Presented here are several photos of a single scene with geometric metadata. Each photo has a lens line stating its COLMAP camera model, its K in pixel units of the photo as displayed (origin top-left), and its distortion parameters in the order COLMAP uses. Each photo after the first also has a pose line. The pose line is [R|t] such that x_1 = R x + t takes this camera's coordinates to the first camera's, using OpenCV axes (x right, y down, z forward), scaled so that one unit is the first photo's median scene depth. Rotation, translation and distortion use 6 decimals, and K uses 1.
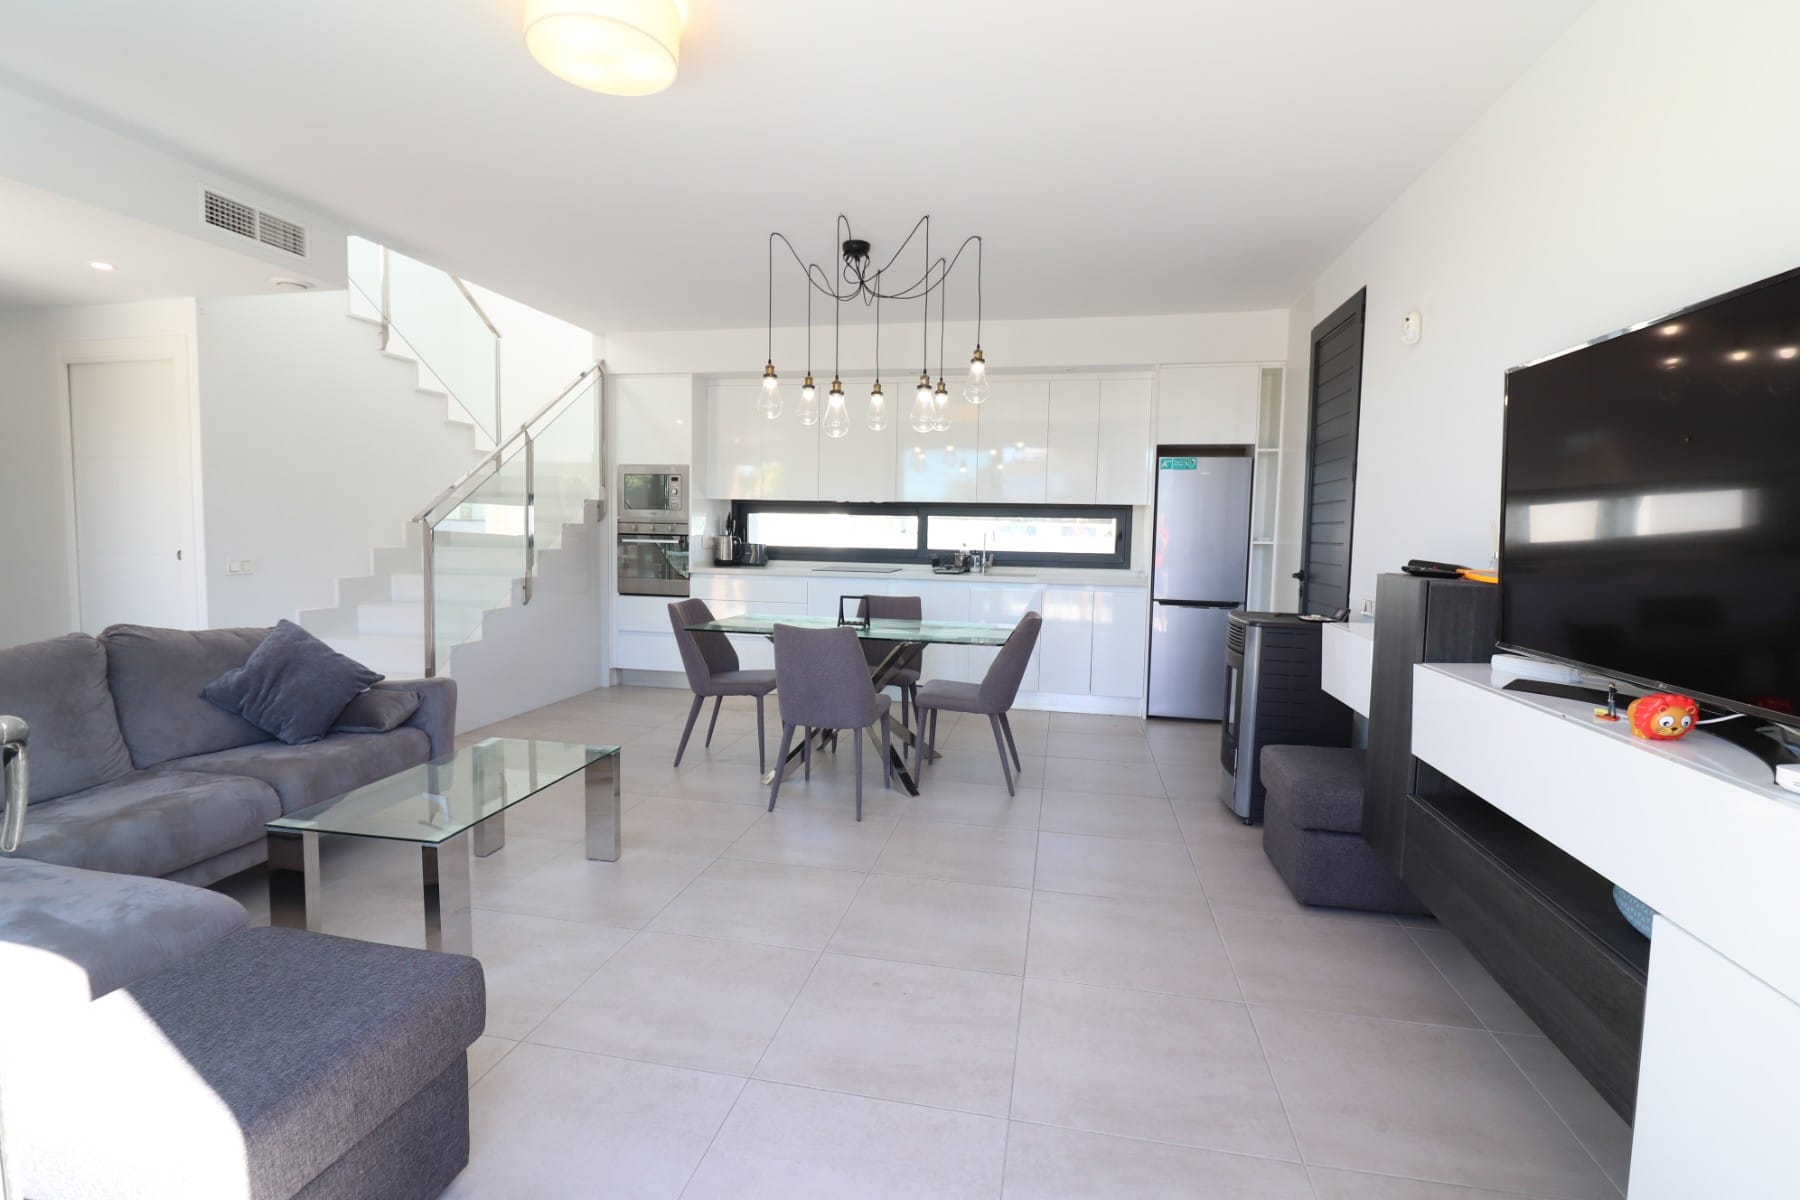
lens RADIAL K [[839.0, 0, 896.0], [0, 839.0, 584.2], [0, 0, 1]] dist [0.002178, -0.014814]
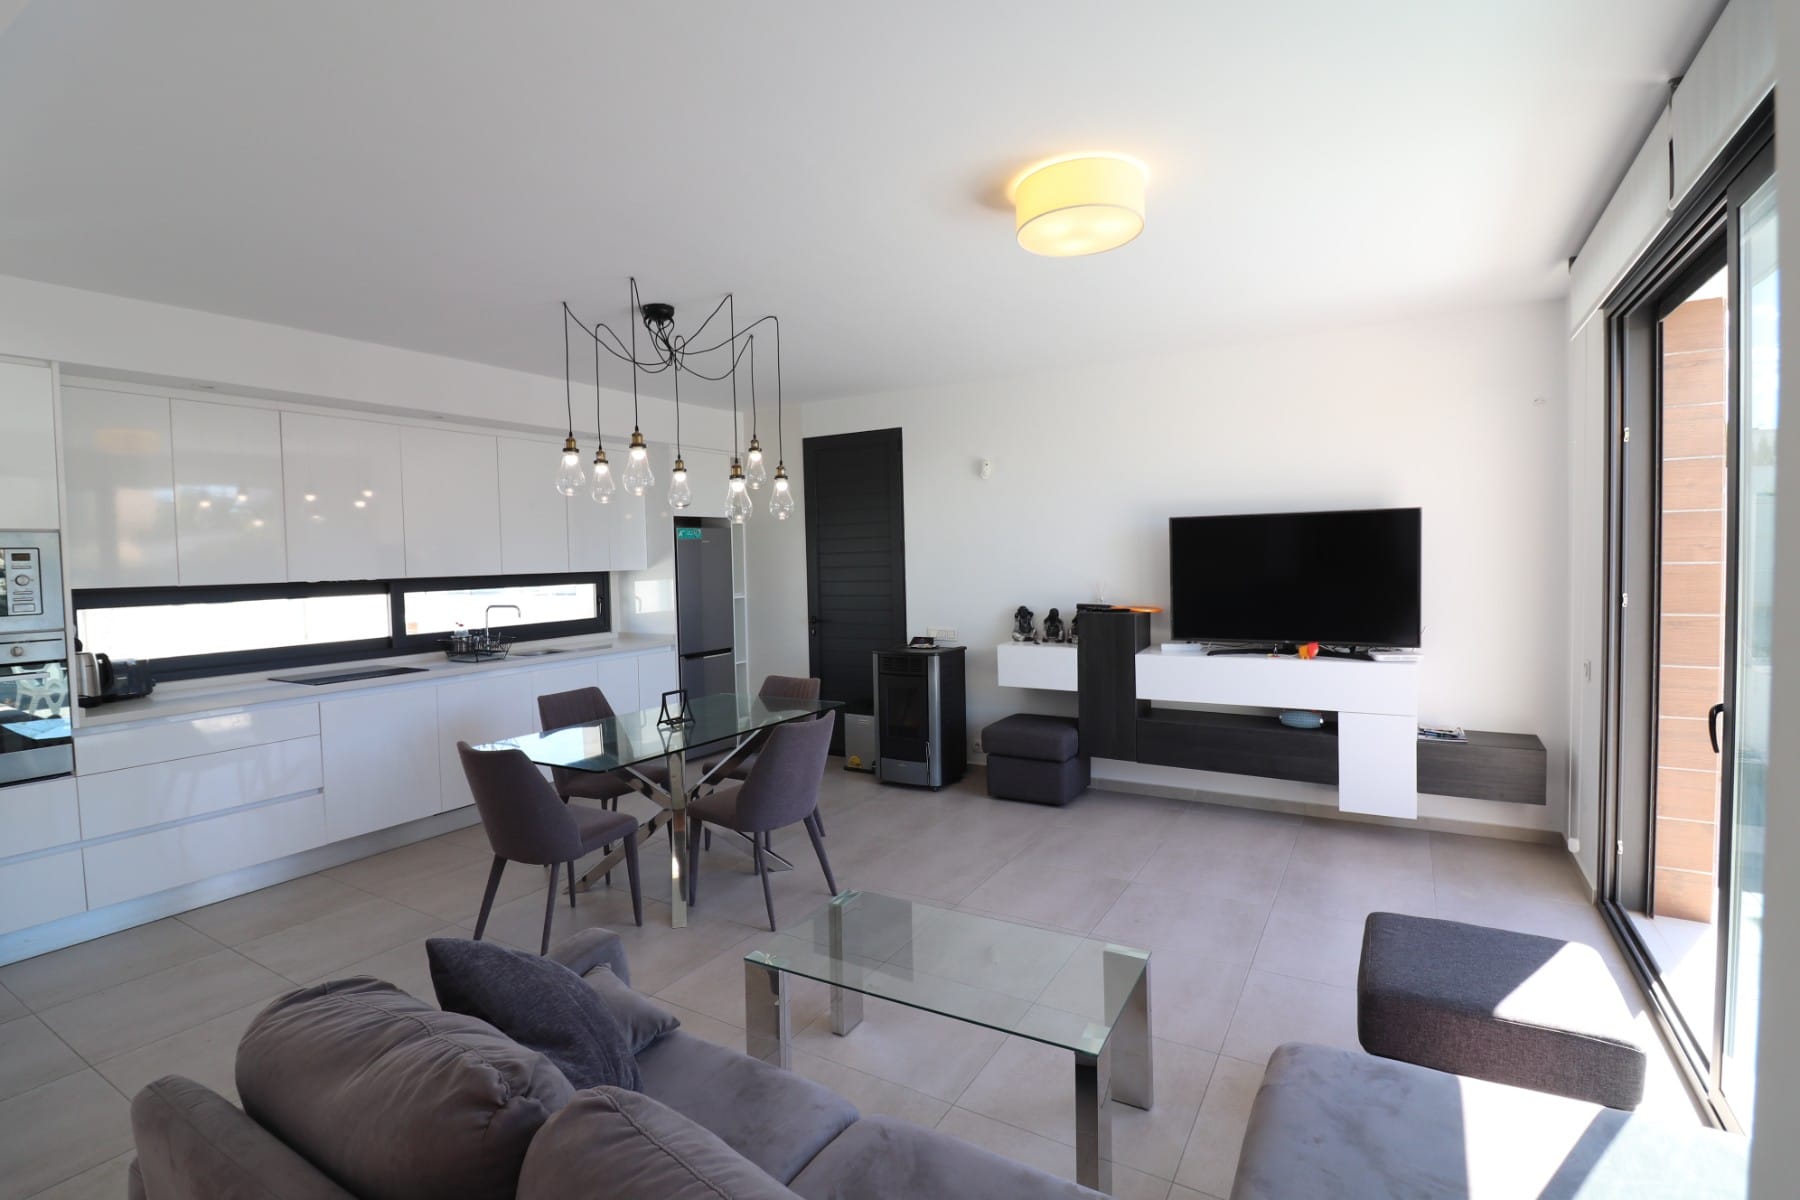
lens RADIAL K [[839.0, 0, 896.0], [0, 839.0, 584.2], [0, 0, 1]] dist [0.002178, -0.014814]
pose [[0.333529, -0.061100, 0.940758, -0.650087], [0.093409, 0.995129, 0.031515, -0.085207], [-0.938101, 0.077364, 0.337611, 0.365573]]
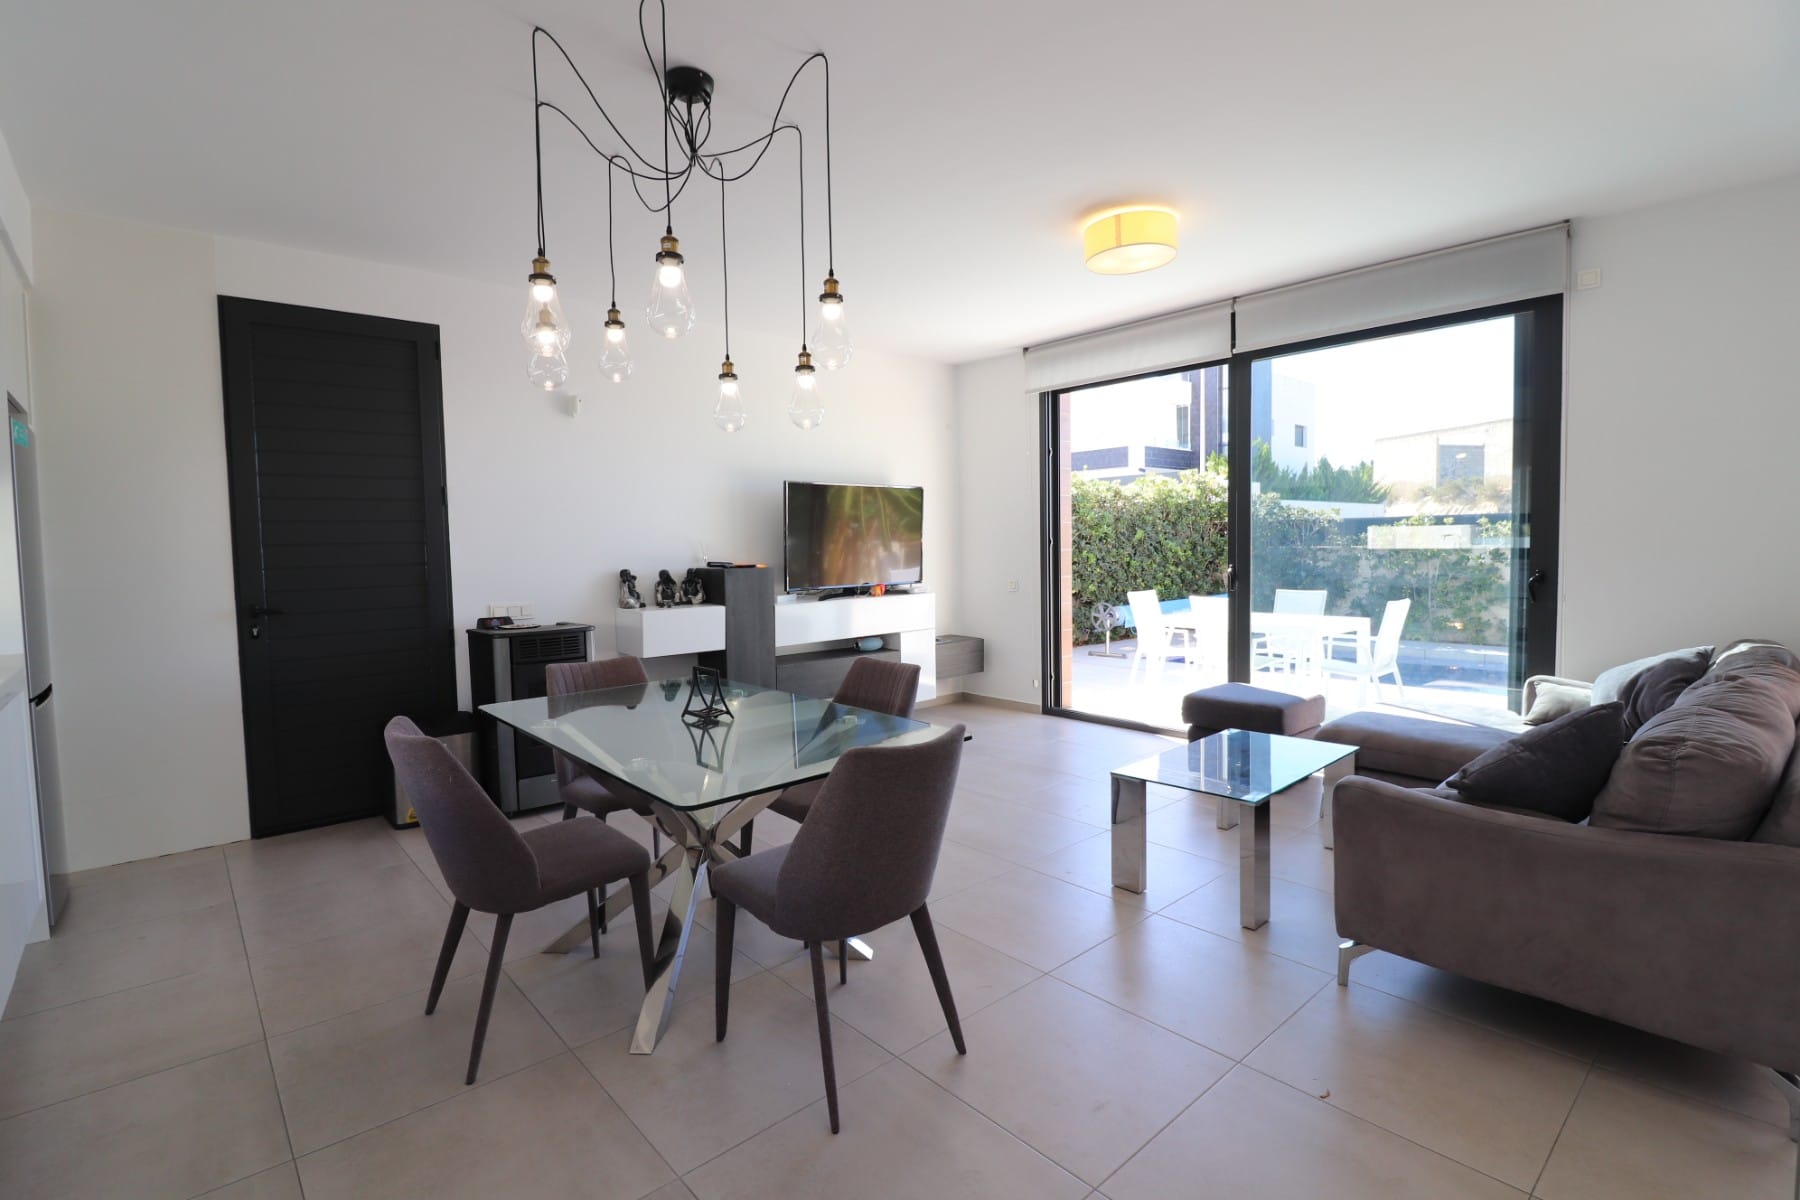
lens RADIAL K [[832.8, 0, 900.0], [0, 832.8, 600.0], [0, 0, 1]] dist [-0.000807, -0.026593]
pose [[-0.803594, -0.042121, 0.593685, -0.412788], [0.043590, 0.990649, 0.129288, -0.082173], [-0.593579, 0.129774, -0.794243, 1.106315]]
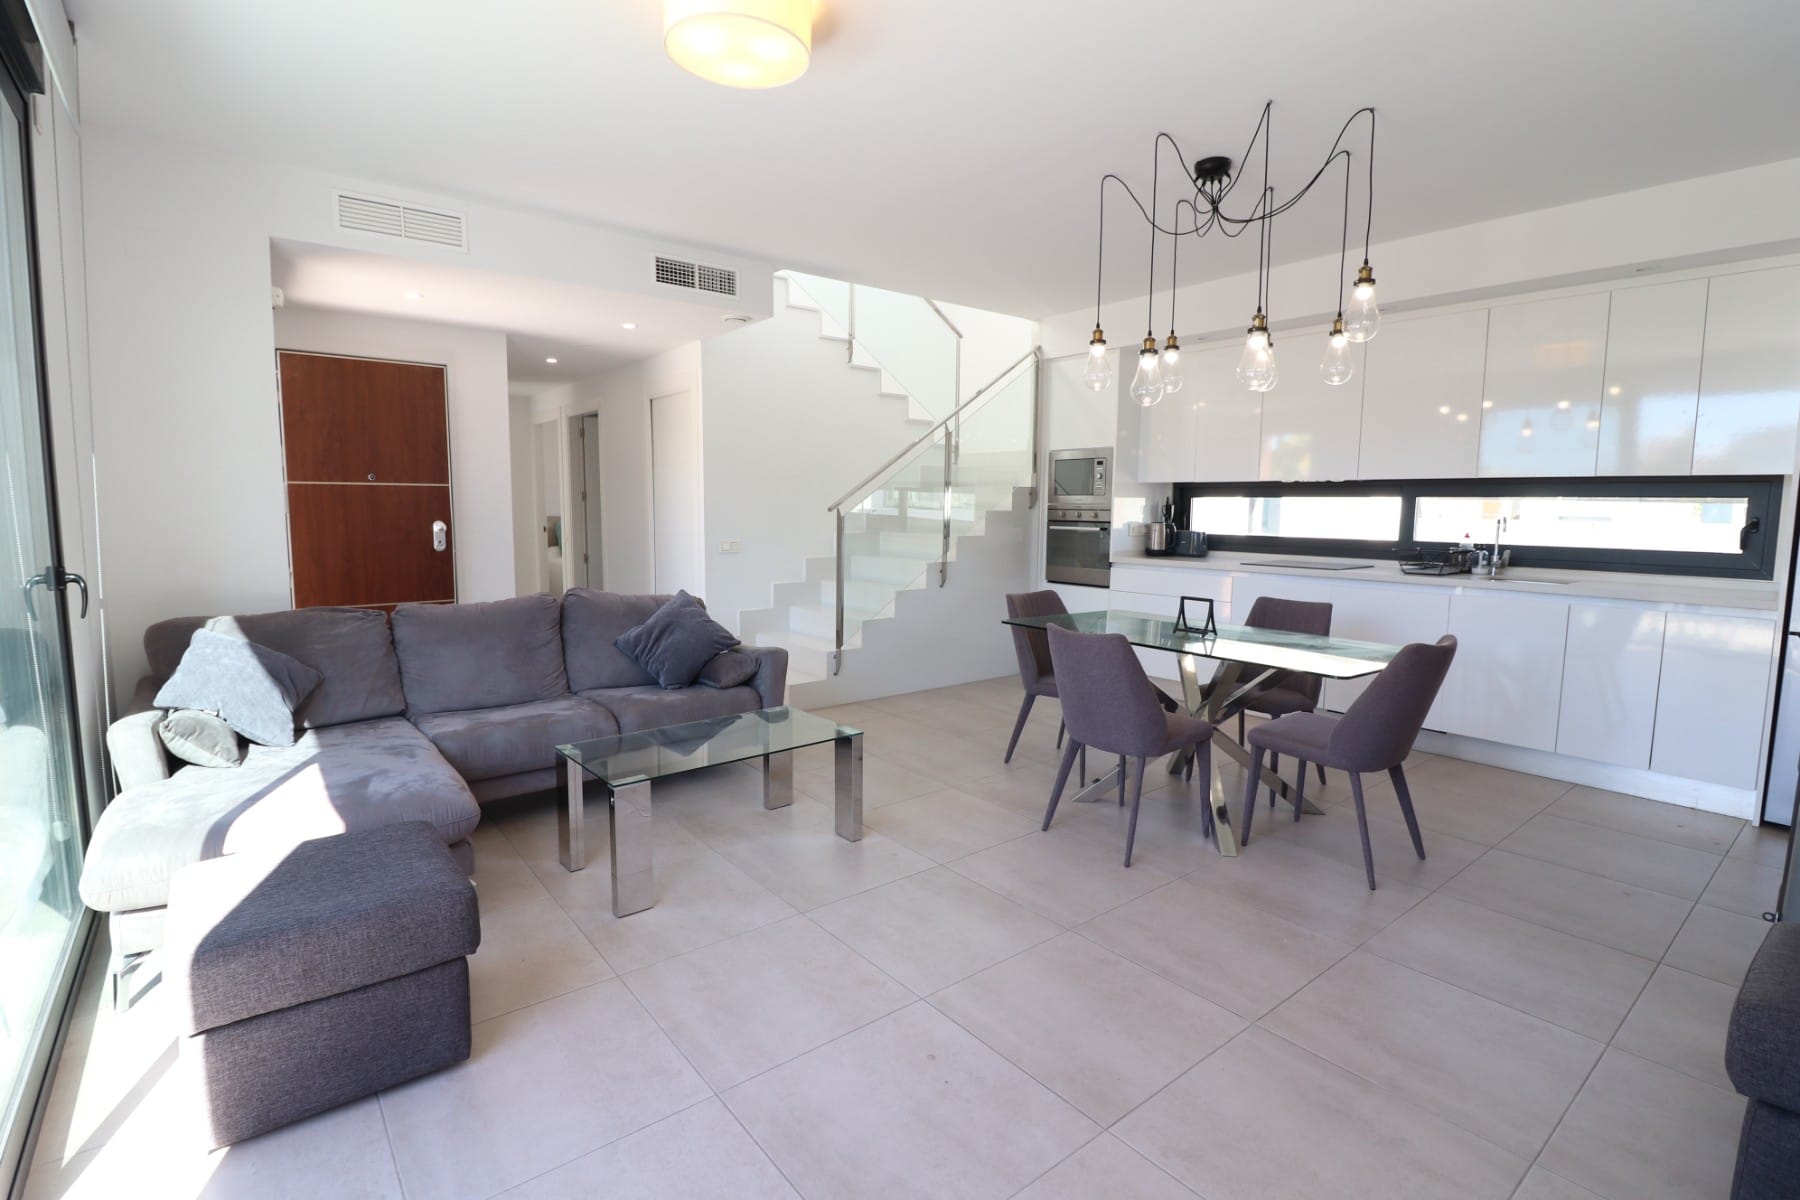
lens RADIAL K [[841.3, 0, 893.5], [0, 841.3, 589.7], [0, 0, 1]] dist [0.001696, -0.014922]
pose [[0.765790, 0.052850, -0.640915, 0.199778], [-0.037161, 0.998589, 0.037942, -0.011020], [0.642016, -0.005238, 0.766674, 0.139666]]
